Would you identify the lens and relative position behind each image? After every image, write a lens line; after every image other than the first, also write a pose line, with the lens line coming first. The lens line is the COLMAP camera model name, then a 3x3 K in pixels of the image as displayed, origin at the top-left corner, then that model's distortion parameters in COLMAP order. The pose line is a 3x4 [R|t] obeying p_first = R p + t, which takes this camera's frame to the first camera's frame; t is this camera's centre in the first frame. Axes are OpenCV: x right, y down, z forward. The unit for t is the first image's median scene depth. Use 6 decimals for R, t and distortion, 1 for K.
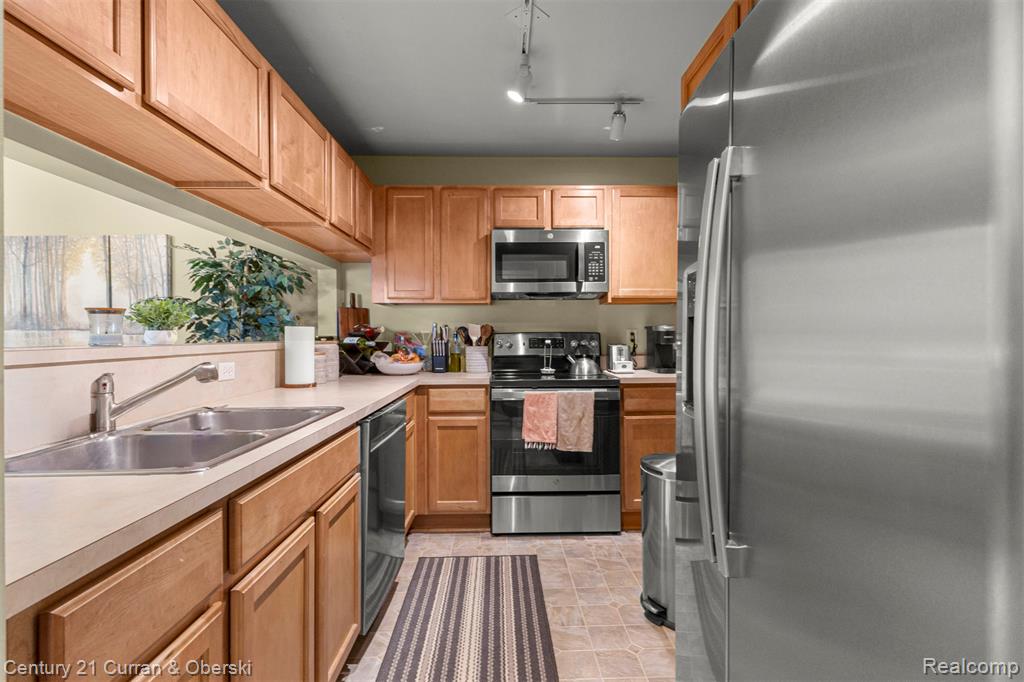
lens RADIAL K [[498.4, 0, 508.0], [0, 498.4, 342.9], [0, 0, 1]] dist [-0.002700, -0.000503]
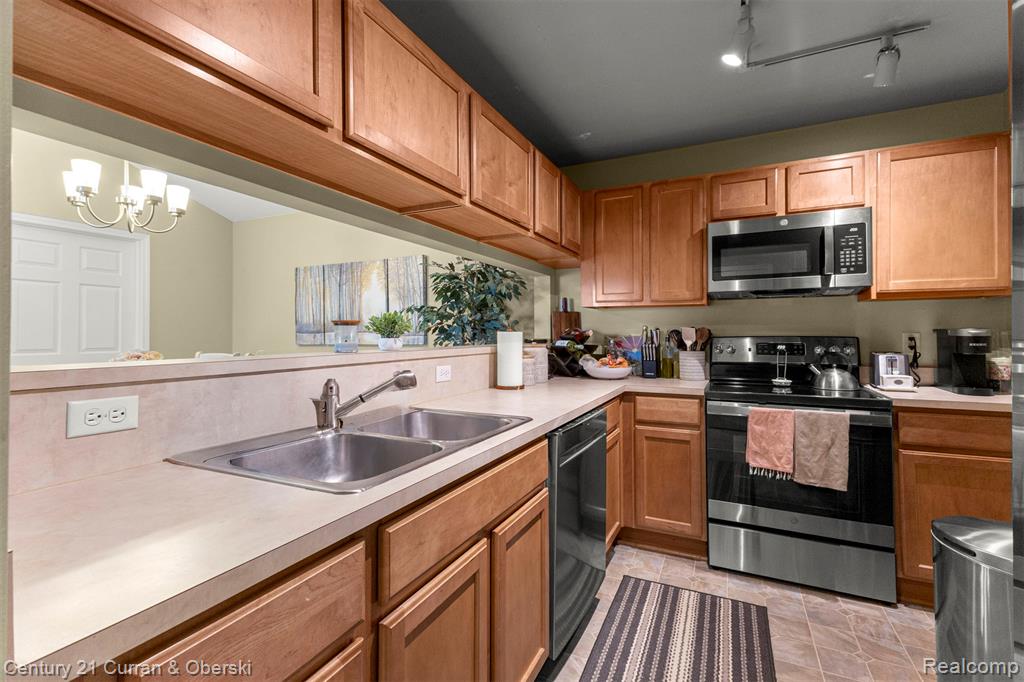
lens RADIAL K [[441.3, 0, 526.2], [0, 441.3, 326.6], [0, 0, 1]] dist [0.016414, -0.001882]
pose [[0.894528, -0.002229, -0.447006, 0.032074], [-0.006913, 0.999799, -0.018818, -0.023072], [0.446958, 0.019923, 0.894333, 0.148797]]
